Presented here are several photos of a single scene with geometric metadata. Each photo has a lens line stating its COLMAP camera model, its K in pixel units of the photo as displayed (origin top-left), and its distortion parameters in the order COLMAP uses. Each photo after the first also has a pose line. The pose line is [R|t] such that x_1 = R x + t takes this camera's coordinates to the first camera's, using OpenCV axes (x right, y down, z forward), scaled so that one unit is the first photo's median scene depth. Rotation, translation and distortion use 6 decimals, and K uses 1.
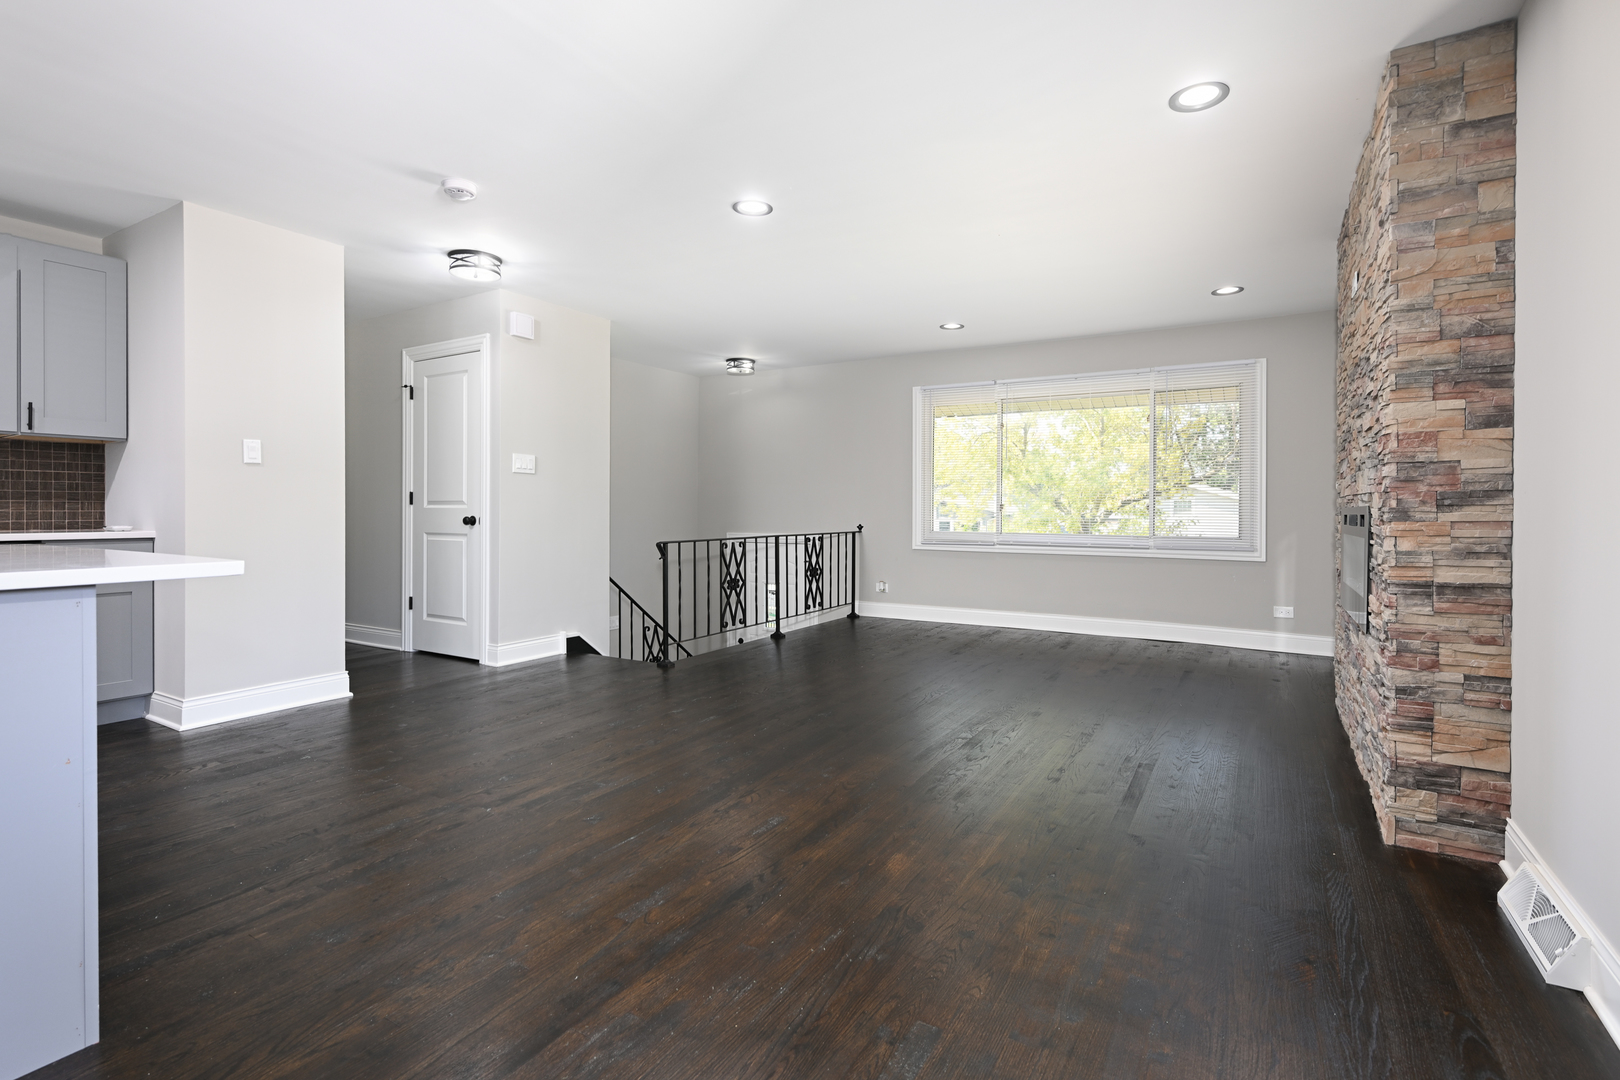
lens RADIAL K [[750.4, 0, 825.1], [0, 750.4, 516.6], [0, 0, 1]] dist [0.002432, -0.000173]
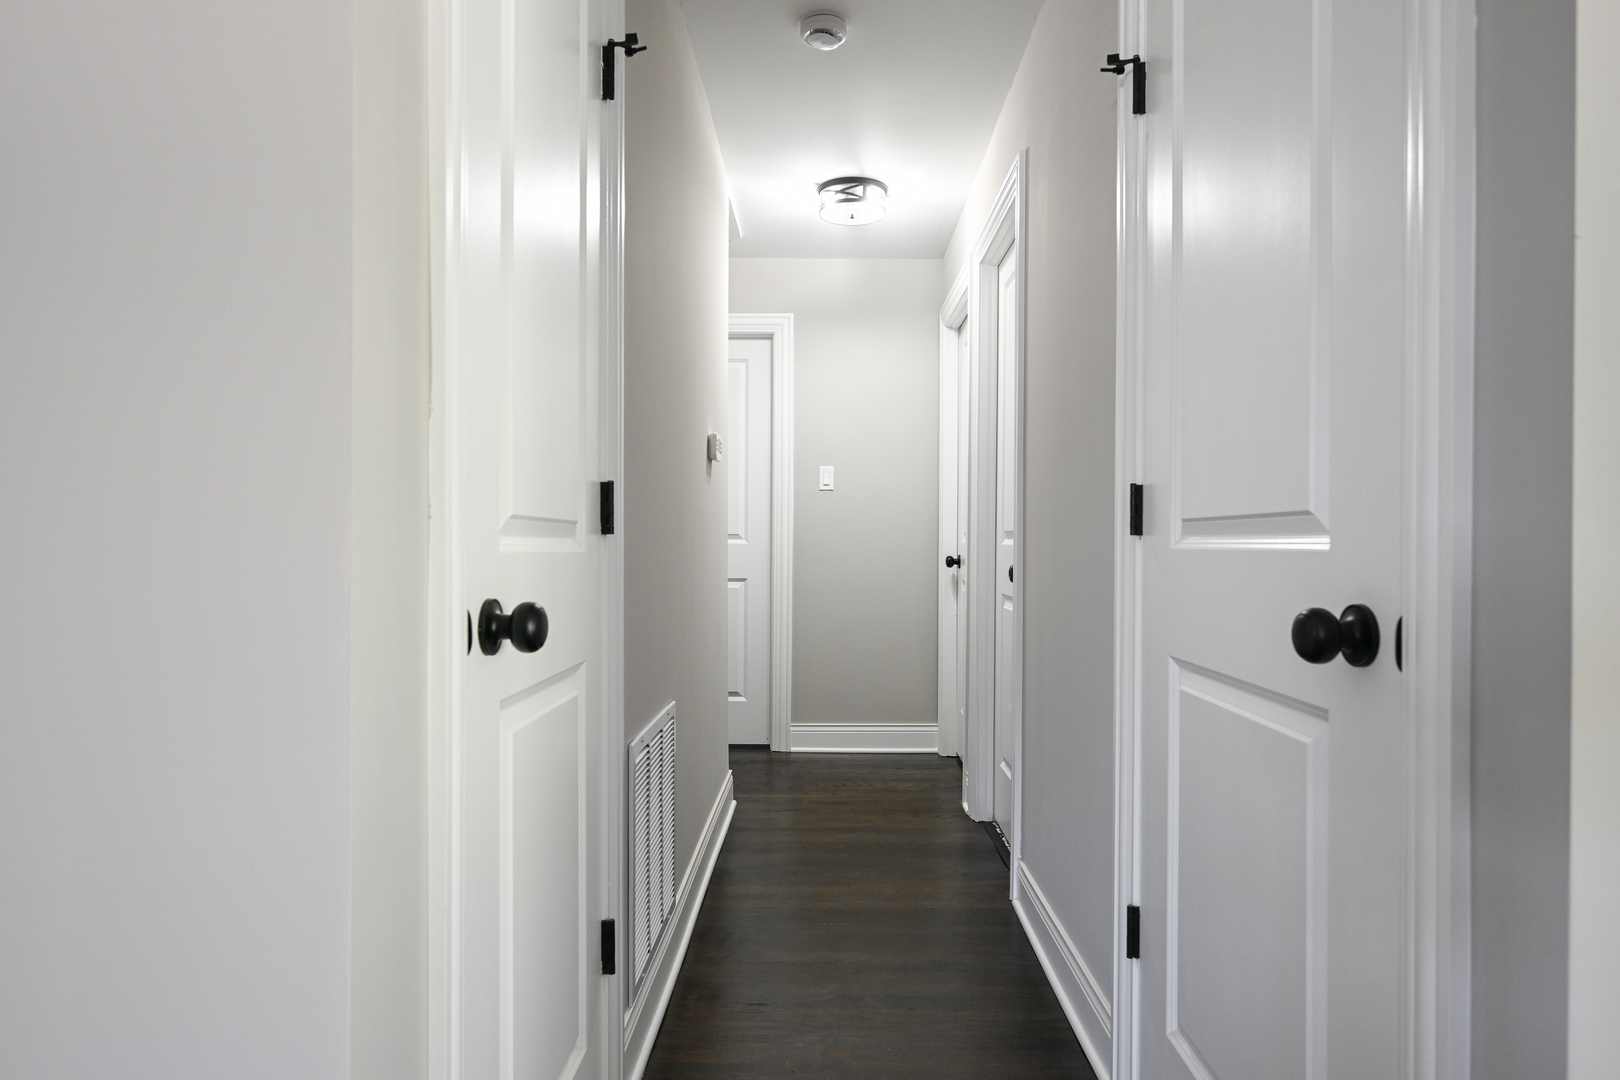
lens RADIAL K [[943.3, 0, 810.0], [0, 943.3, 540.0], [0, 0, 1]] dist [-0.004307, -0.000514]
pose [[0.490910, -0.004559, -0.871199, -0.434606], [-0.010220, 0.999887, -0.010992, -0.013212], [0.871151, 0.014300, 0.490808, 0.984183]]
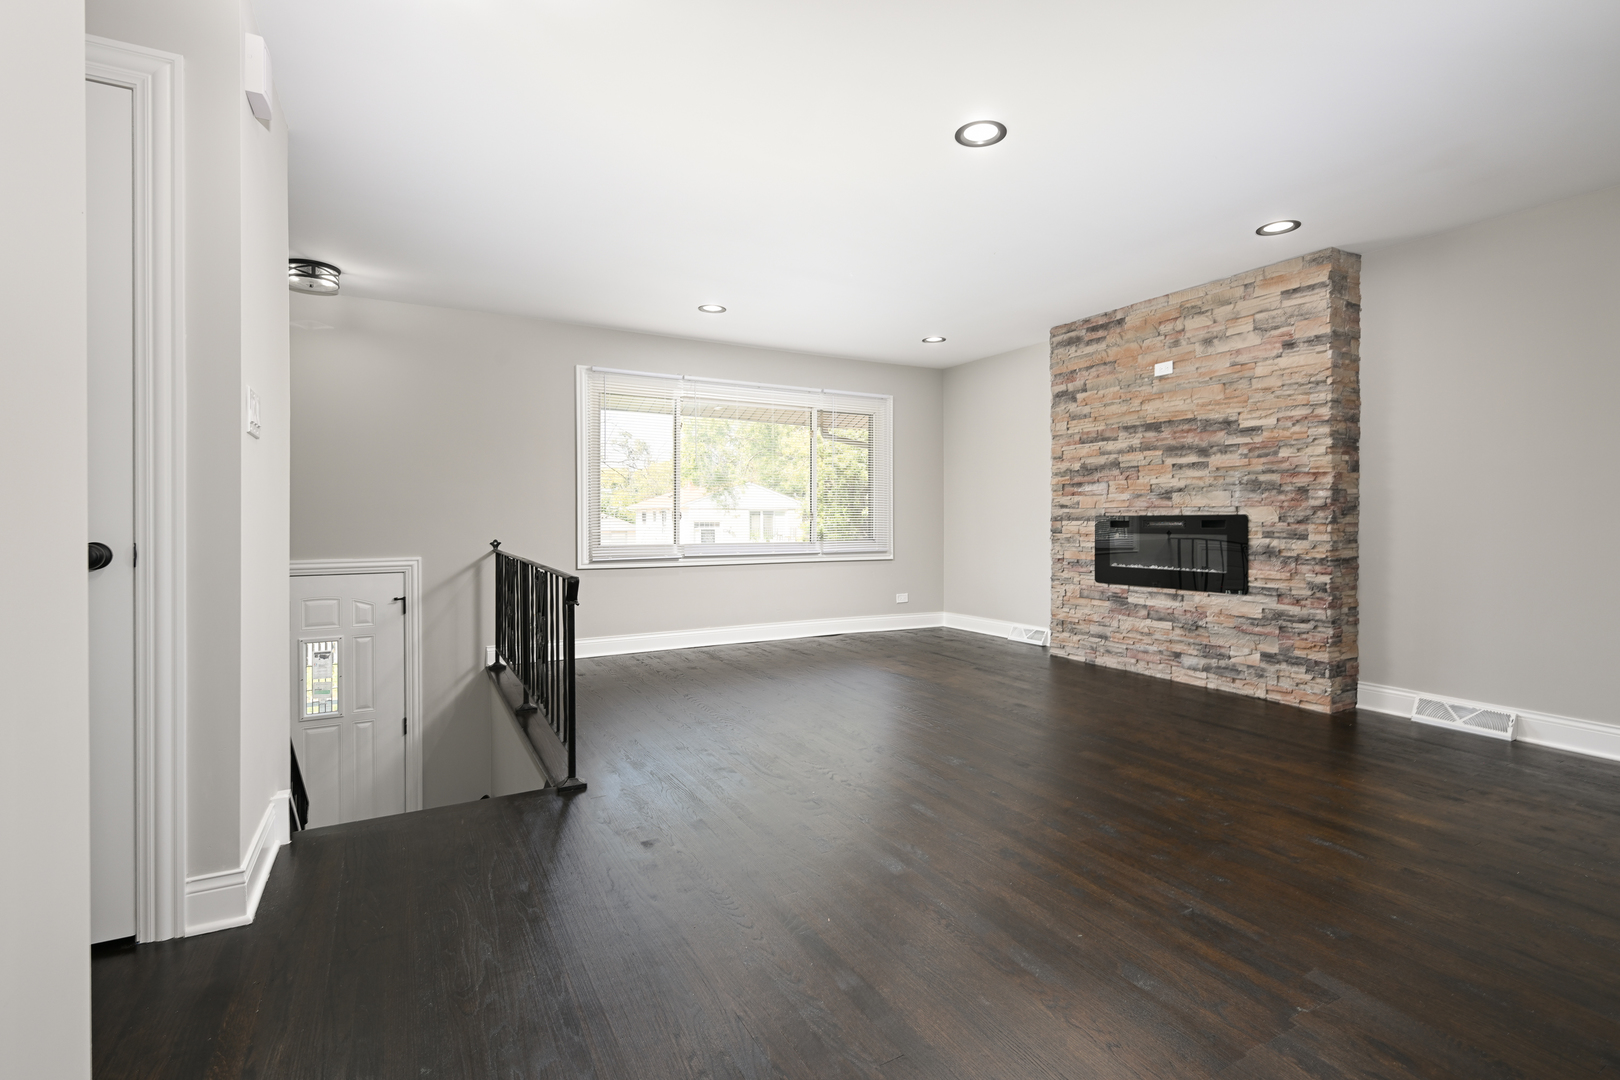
lens RADIAL K [[750.4, 0, 825.1], [0, 750.4, 516.6], [0, 0, 1]] dist [0.002432, -0.000173]
pose [[0.508495, -0.001390, 0.861064, -0.731215], [0.012736, 0.999901, -0.005907, -0.006962], [-0.860971, 0.013971, 0.508463, 0.634528]]
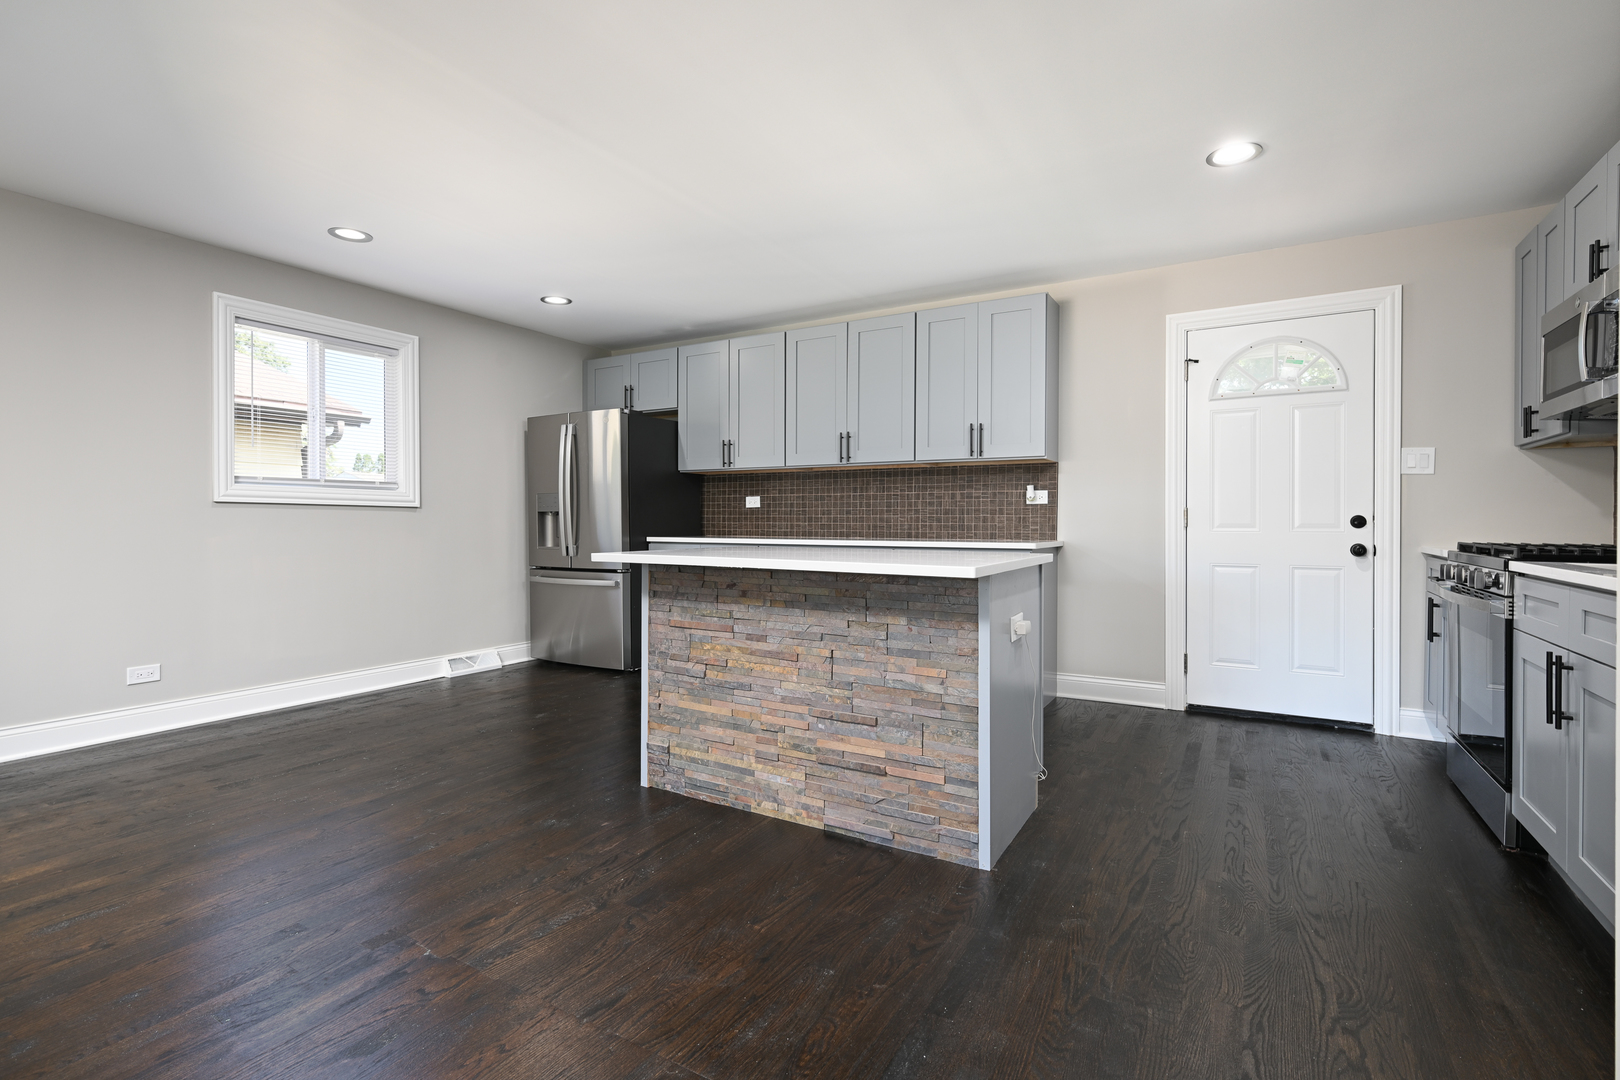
lens RADIAL K [[745.3, 0, 808.1], [0, 745.3, 523.6], [0, 0, 1]] dist [-0.000377, -0.000006]
pose [[-0.999952, -0.007573, 0.006236, -0.503196], [-0.007476, 0.999852, 0.015506, -0.014218], [-0.006352, 0.015458, -0.999860, 1.055115]]
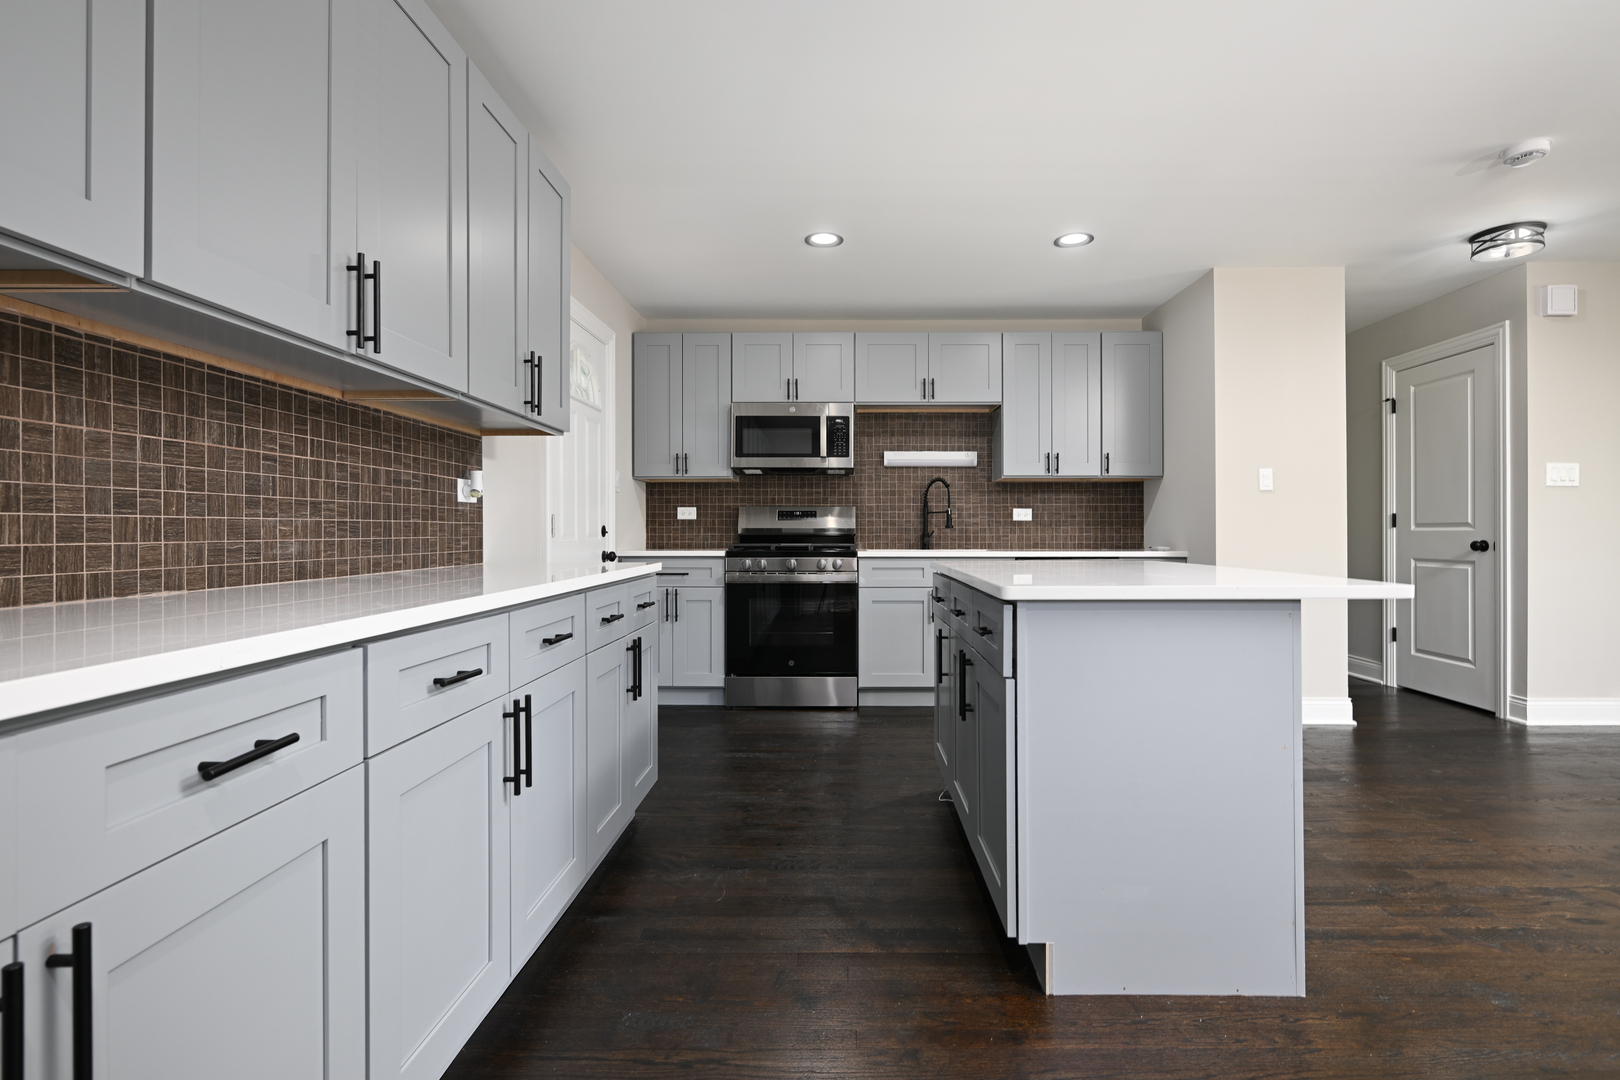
lens RADIAL K [[765.4, 0, 843.0], [0, 765.4, 529.8], [0, 0, 1]] dist [0.001261, 0.000829]
pose [[0.506393, -0.006724, -0.862277, -0.109345], [-0.004649, 0.999934, -0.010527, -0.000071], [0.862290, 0.009339, 0.506328, -0.074714]]
